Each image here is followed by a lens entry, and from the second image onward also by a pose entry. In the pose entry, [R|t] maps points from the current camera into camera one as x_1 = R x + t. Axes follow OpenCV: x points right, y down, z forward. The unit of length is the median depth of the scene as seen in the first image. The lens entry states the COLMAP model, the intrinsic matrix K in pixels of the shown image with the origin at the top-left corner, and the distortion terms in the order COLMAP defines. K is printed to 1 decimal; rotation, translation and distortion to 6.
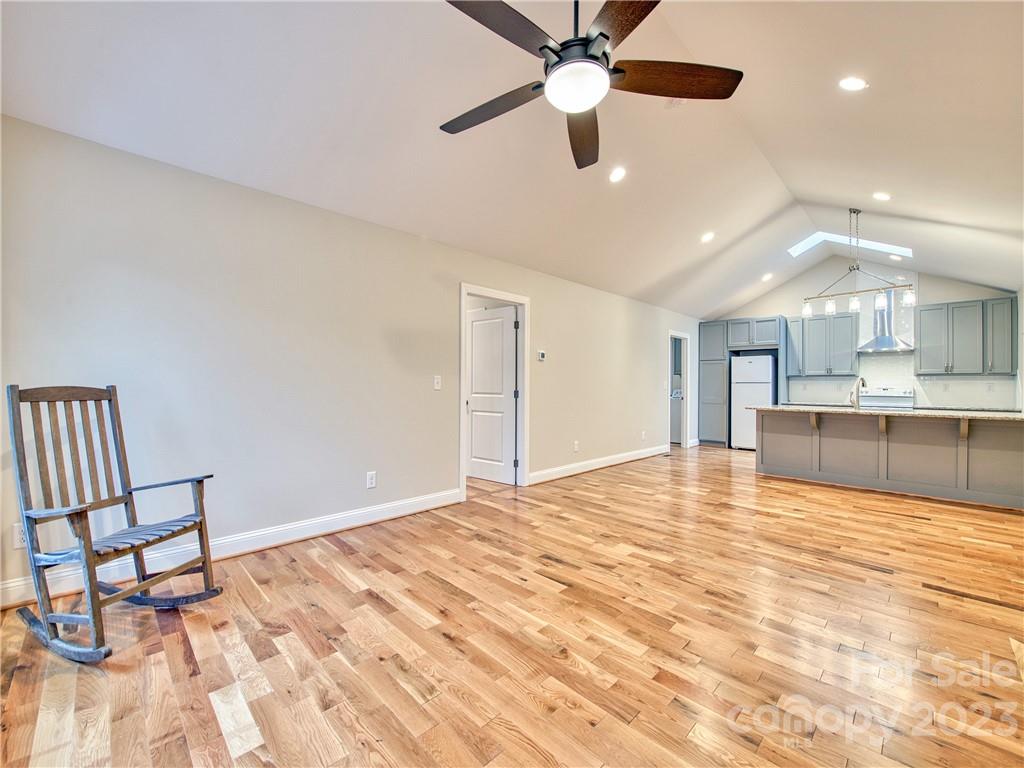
lens RADIAL K [[420.8, 0, 516.1], [0, 420.8, 378.1], [0, 0, 1]] dist [-0.013074, -0.000289]
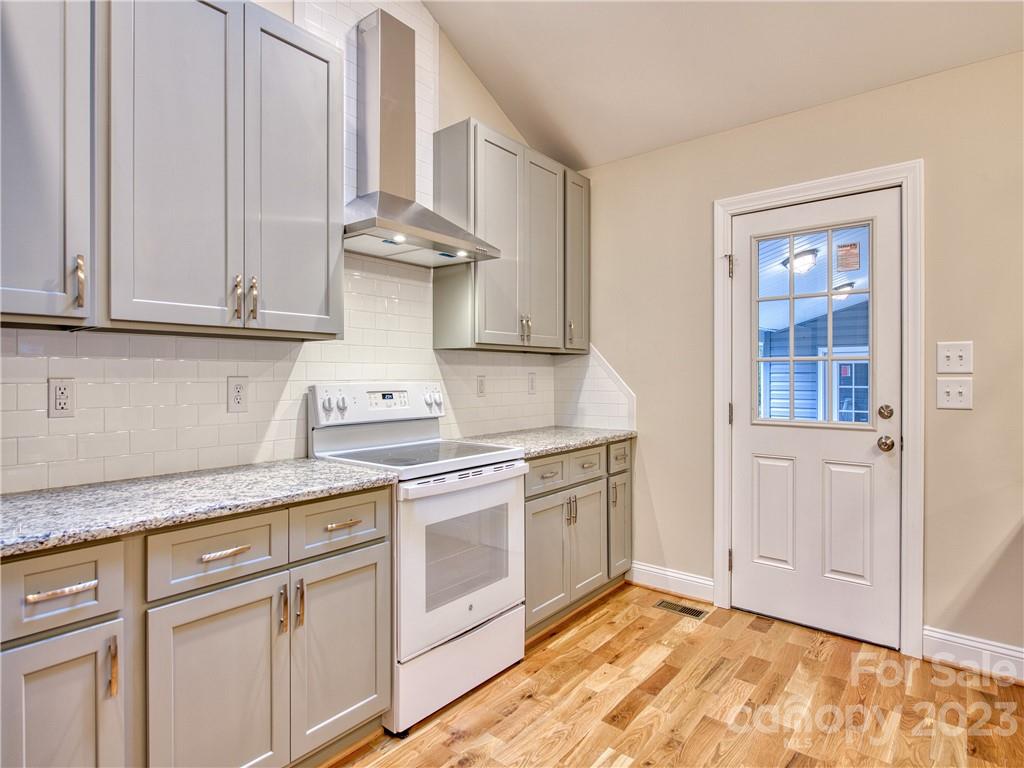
lens RADIAL K [[533.8, 0, 505.8], [0, 533.8, 378.8], [0, 0, 1]] dist [-0.010853, -0.005309]
pose [[-0.084545, -0.010306, 0.996366, 1.006137], [-0.013171, 0.999871, 0.009225, 0.022572], [-0.996333, -0.012343, -0.084669, 1.805594]]
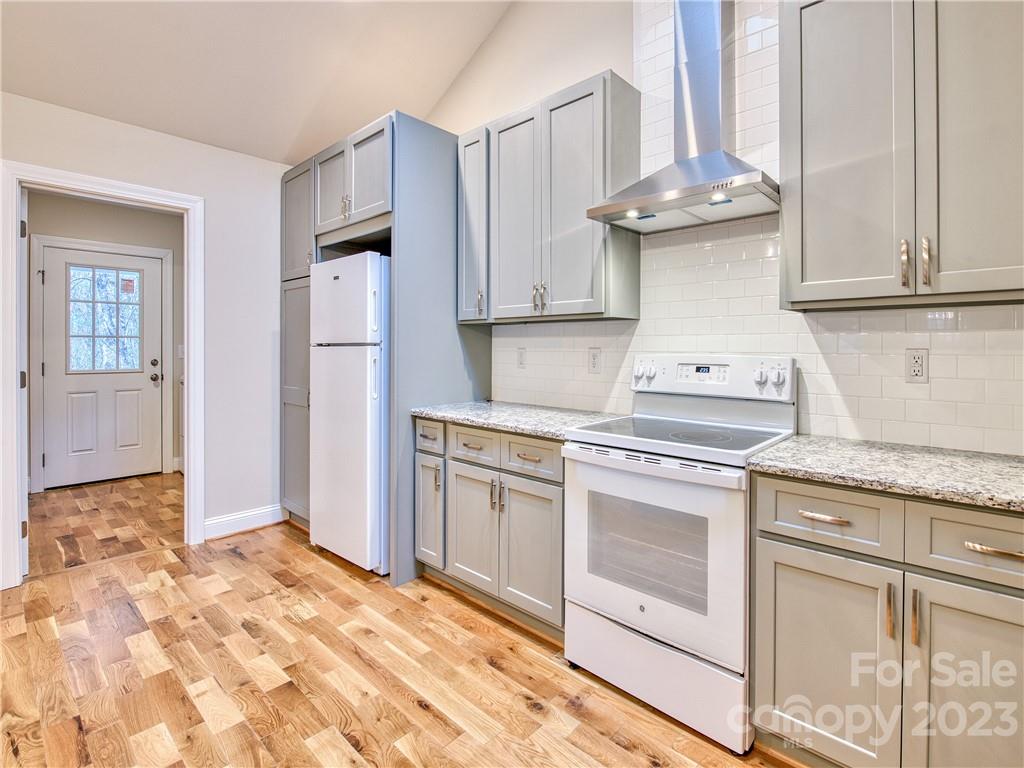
lens RADIAL K [[478.8, 0, 545.4], [0, 478.8, 353.1], [0, 0, 1]] dist [-0.011117, -0.004490]
pose [[0.996269, -0.004957, 0.086161, 1.448254], [0.002477, 0.999580, 0.028862, 0.016564], [-0.086268, -0.028541, 0.995863, 1.350940]]
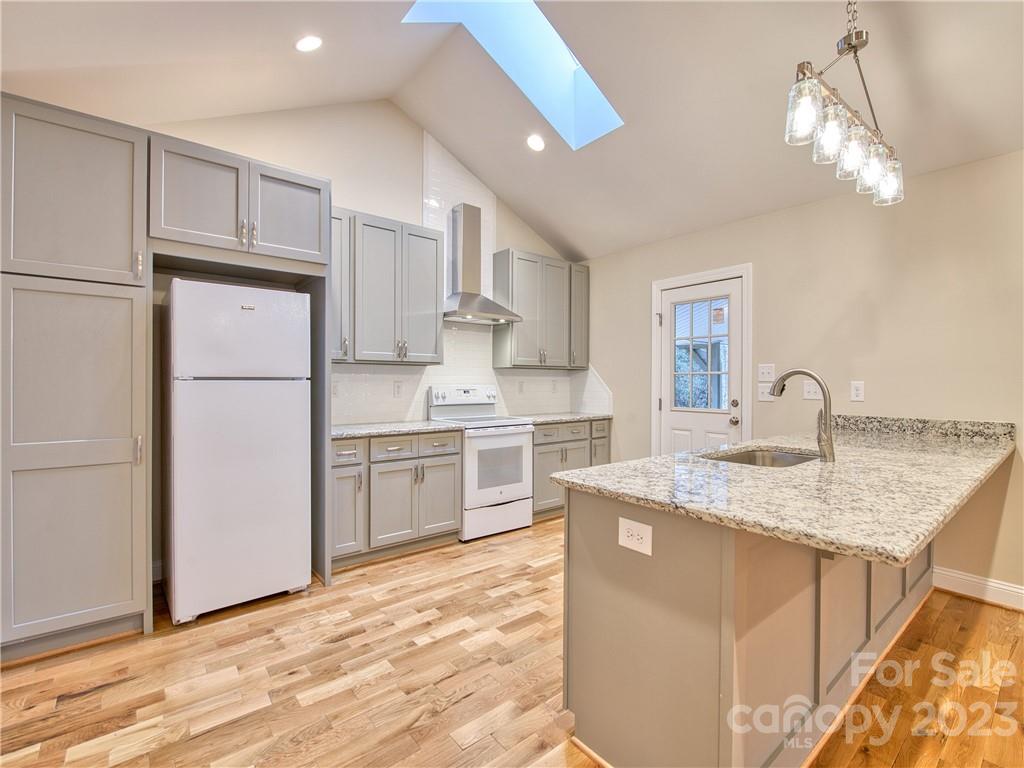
lens RADIAL K [[435.0, 0, 502.8], [0, 435.0, 387.2], [0, 0, 1]] dist [-0.032867, 0.001976]
pose [[0.126556, -0.015604, 0.991837, 0.611485], [-0.016593, 0.999703, 0.017845, 0.019692], [-0.991821, -0.018716, 0.126259, 1.668275]]
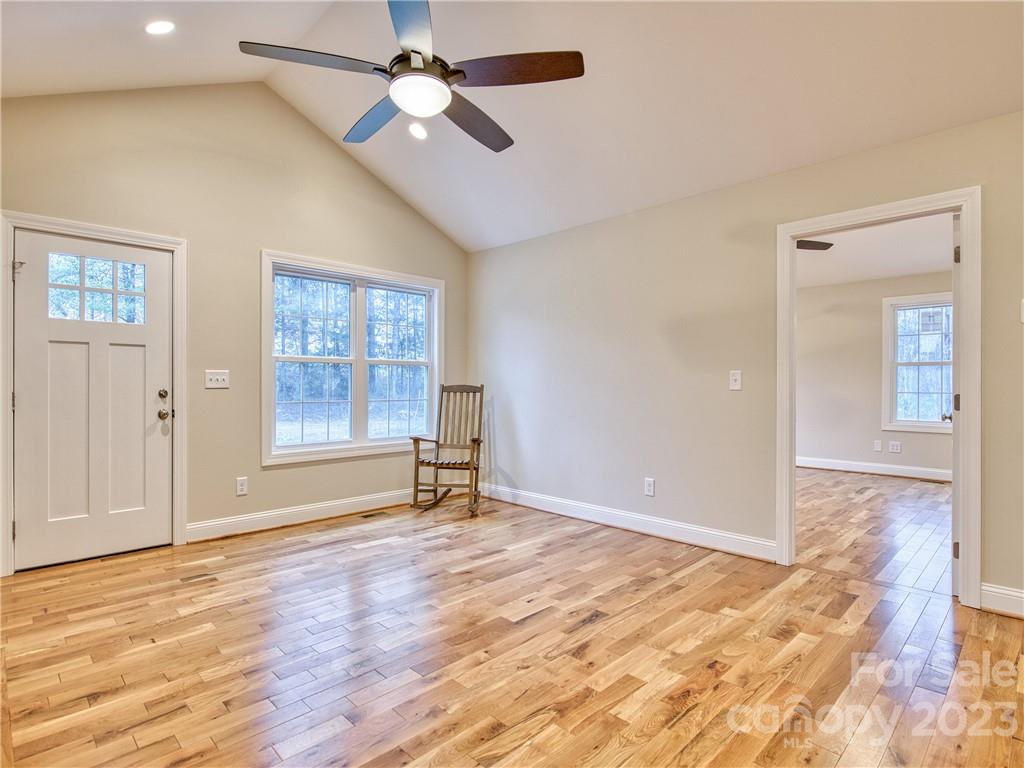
lens RADIAL K [[533.8, 0, 503.5], [0, 533.8, 384.1], [0, 0, 1]] dist [-0.010853, -0.005309]
pose [[-0.014419, -0.005605, -0.999880, 0.817784], [0.013467, 0.999893, -0.005799, 0.017991], [0.999805, -0.013549, -0.014342, 0.685567]]
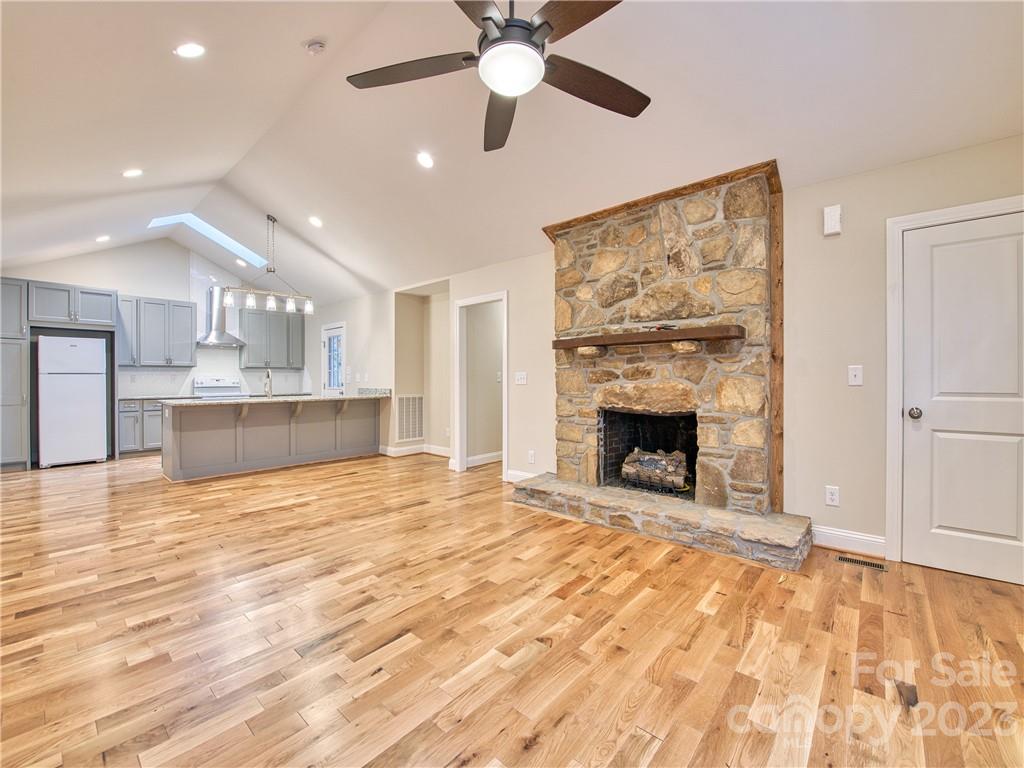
lens RADIAL K [[420.7, 0, 509.1], [0, 420.7, 383.4], [0, 0, 1]] dist [-0.009095, -0.002467]
pose [[-0.062015, -0.019049, 0.997893, -0.460529], [-0.015880, 0.999710, 0.018096, 0.005953], [-0.997949, -0.014724, -0.062299, 0.596000]]
